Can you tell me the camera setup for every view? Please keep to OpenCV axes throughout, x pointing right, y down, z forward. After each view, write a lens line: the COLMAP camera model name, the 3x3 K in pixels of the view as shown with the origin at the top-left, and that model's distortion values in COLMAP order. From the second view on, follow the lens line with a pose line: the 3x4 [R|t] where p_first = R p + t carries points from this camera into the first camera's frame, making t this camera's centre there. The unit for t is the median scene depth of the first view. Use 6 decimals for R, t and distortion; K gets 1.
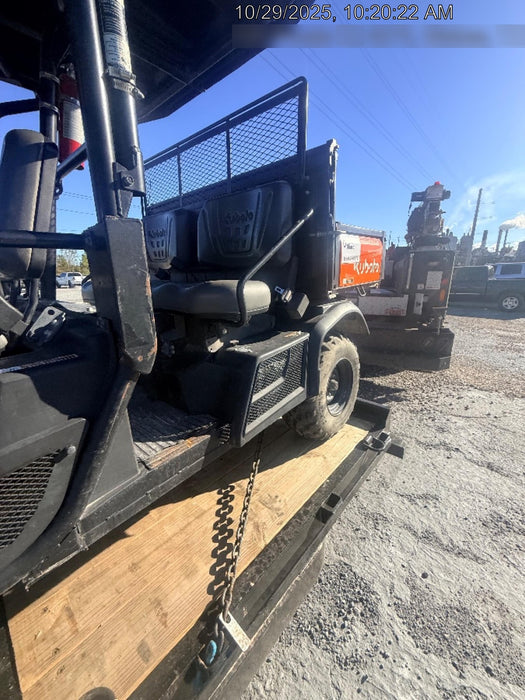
lens RADIAL K [[278.1, 0, 265.6], [0, 278.1, 348.6], [0, 0, 1]] dist [-0.000917, 0.000555]
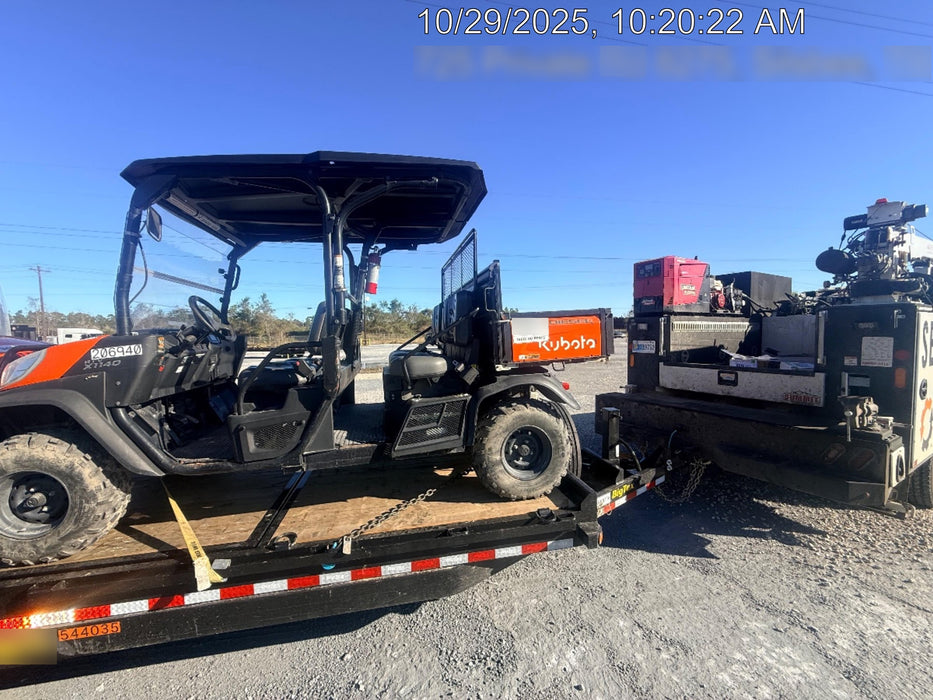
lens RADIAL K [[370.6, 0, 465.1], [0, 370.6, 352.6], [0, 0, 1]] dist [-0.000917, 0.000555]
pose [[0.783747, 0.023922, -0.620619, 1.450978], [-0.147226, 0.977933, -0.148228, 0.010958], [0.603378, 0.207544, 0.769974, -0.496185]]
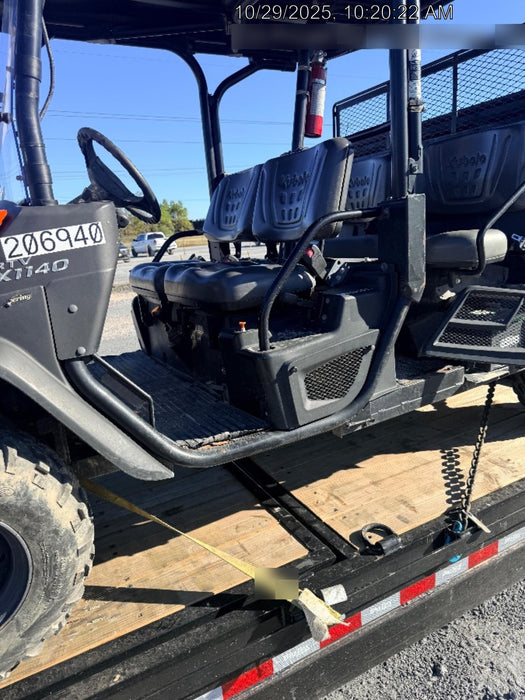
lens RADIAL K [[496.6, 0, 264.2], [0, 496.6, 346.4], [0, 0, 1]] dist [0.061499, -0.085847]
pose [[0.932268, 0.020561, -0.361183, -0.145236], [-0.025954, 0.999612, -0.010085, 0.221938], [0.360836, 0.018776, 0.932440, -0.991847]]
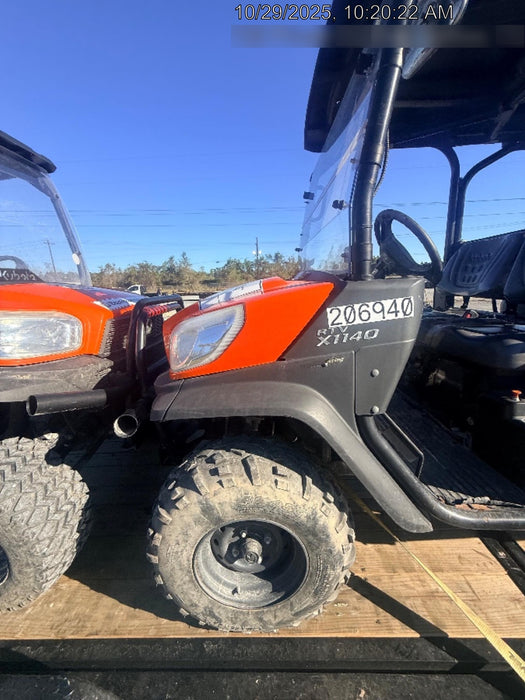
lens RADIAL K [[280.3, 0, 265.0], [0, 280.3, 349.3], [0, 0, 1]] dist [0.002013, 0.000146]
pose [[0.630143, 0.162037, -0.759384, -0.599381], [-0.161854, 0.983912, 0.075640, 0.070358], [0.759423, 0.075245, 0.646231, -0.773542]]
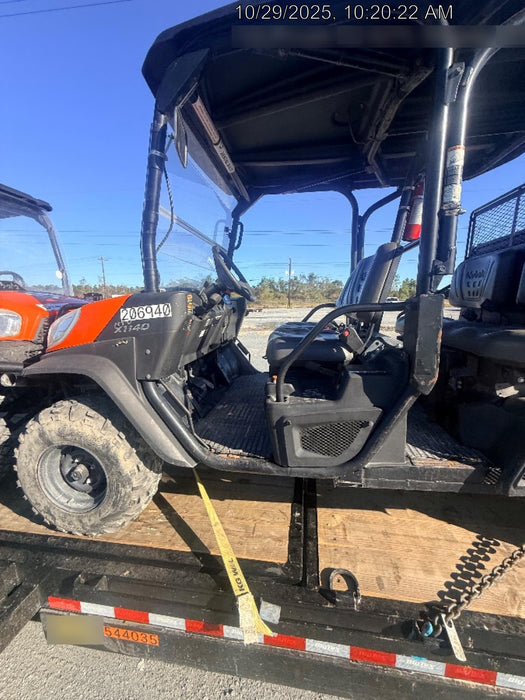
lens RADIAL K [[280.3, 0, 265.0], [0, 280.3, 349.3], [0, 0, 1]] dist [0.002013, 0.000146]
pose [[0.532054, 0.144976, -0.834206, 0.194916], [-0.213714, 0.976326, 0.033369, -0.006488], [0.819295, 0.160527, 0.550442, -0.329498]]
